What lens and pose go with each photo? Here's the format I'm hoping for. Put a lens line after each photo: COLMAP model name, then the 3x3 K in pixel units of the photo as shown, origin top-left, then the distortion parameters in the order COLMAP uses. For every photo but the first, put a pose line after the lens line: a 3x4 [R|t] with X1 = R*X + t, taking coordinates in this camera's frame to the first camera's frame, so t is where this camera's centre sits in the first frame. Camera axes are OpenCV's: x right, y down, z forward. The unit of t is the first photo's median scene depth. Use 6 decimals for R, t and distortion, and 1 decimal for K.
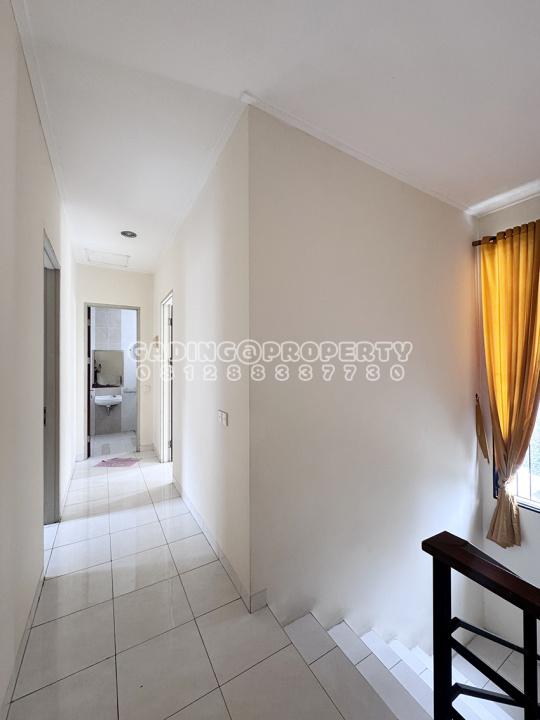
lens RADIAL K [[292.4, 0, 268.4], [0, 292.4, 358.3], [0, 0, 1]] dist [0.001920, 0.000054]
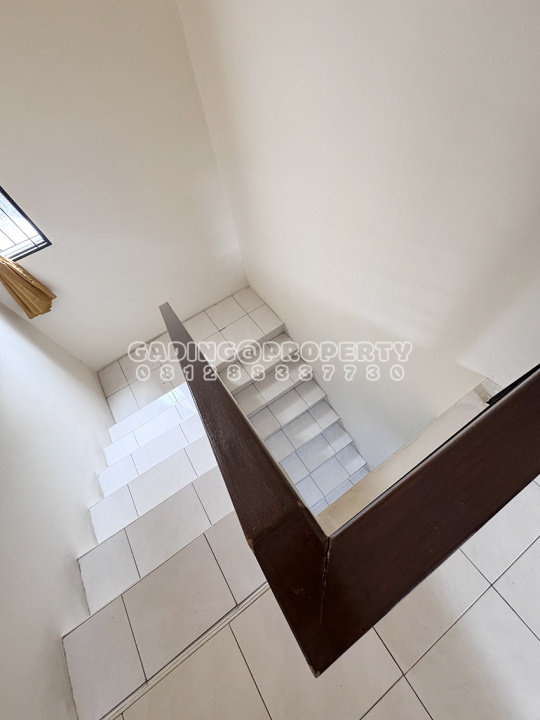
lens RADIAL K [[292.4, 0, 271.3], [0, 292.4, 360.5], [0, 0, 1]] dist [0.001920, 0.000054]
pose [[-0.054537, -0.849719, 0.524407, 0.192444], [0.118209, 0.516002, 0.848392, 0.064207], [-0.991490, 0.108258, 0.072303, 0.305705]]
